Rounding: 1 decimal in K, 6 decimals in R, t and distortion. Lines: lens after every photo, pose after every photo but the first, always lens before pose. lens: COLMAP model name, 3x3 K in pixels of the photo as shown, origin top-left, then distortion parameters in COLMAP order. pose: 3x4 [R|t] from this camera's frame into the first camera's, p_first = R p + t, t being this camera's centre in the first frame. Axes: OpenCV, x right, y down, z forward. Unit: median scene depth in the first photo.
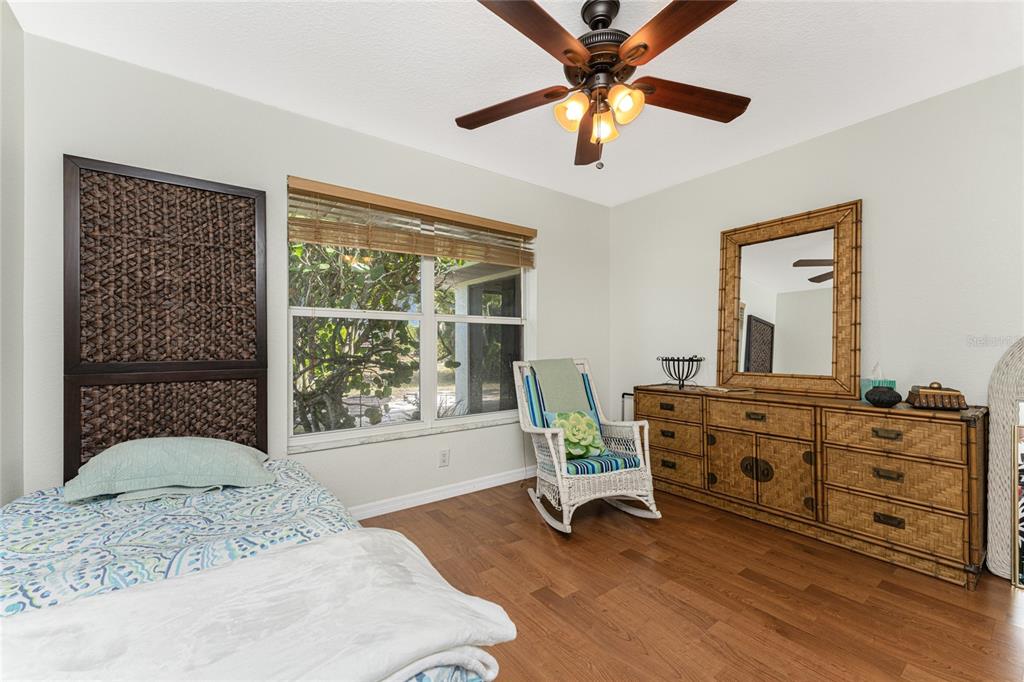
lens RADIAL K [[413.3, 0, 508.6], [0, 413.3, 344.4], [0, 0, 1]] dist [0.008695, 0.000058]
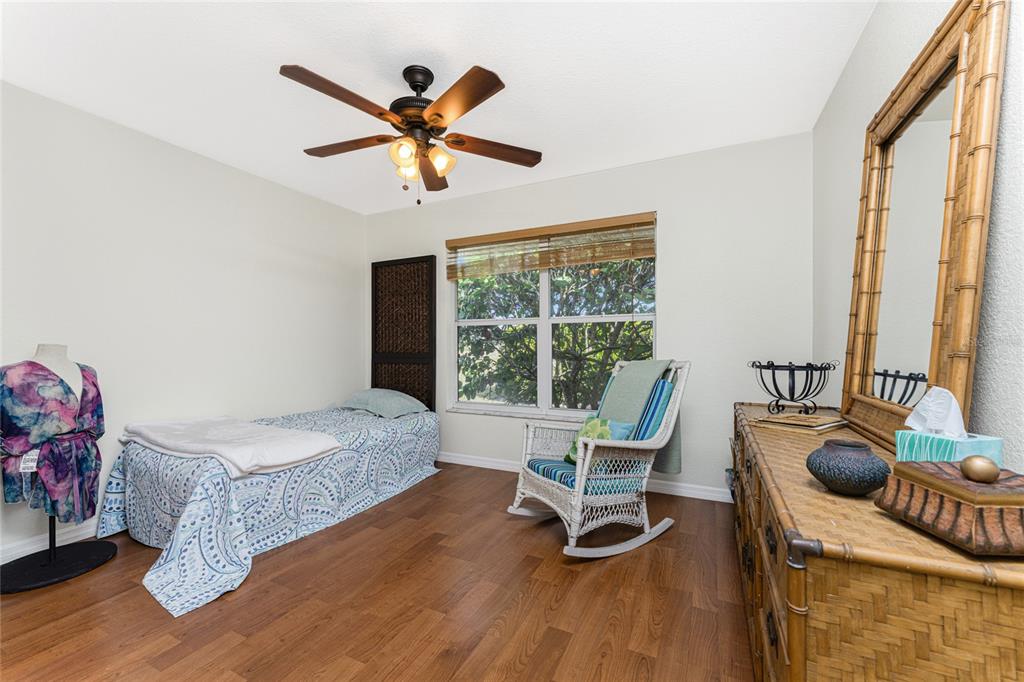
lens RADIAL K [[413.3, 0, 508.6], [0, 413.3, 344.4], [0, 0, 1]] dist [0.008695, 0.000058]
pose [[0.465282, -0.004483, -0.885151, 0.830496], [0.004675, 0.999986, -0.002607, 0.004408], [0.885150, -0.002925, 0.465296, 0.374825]]
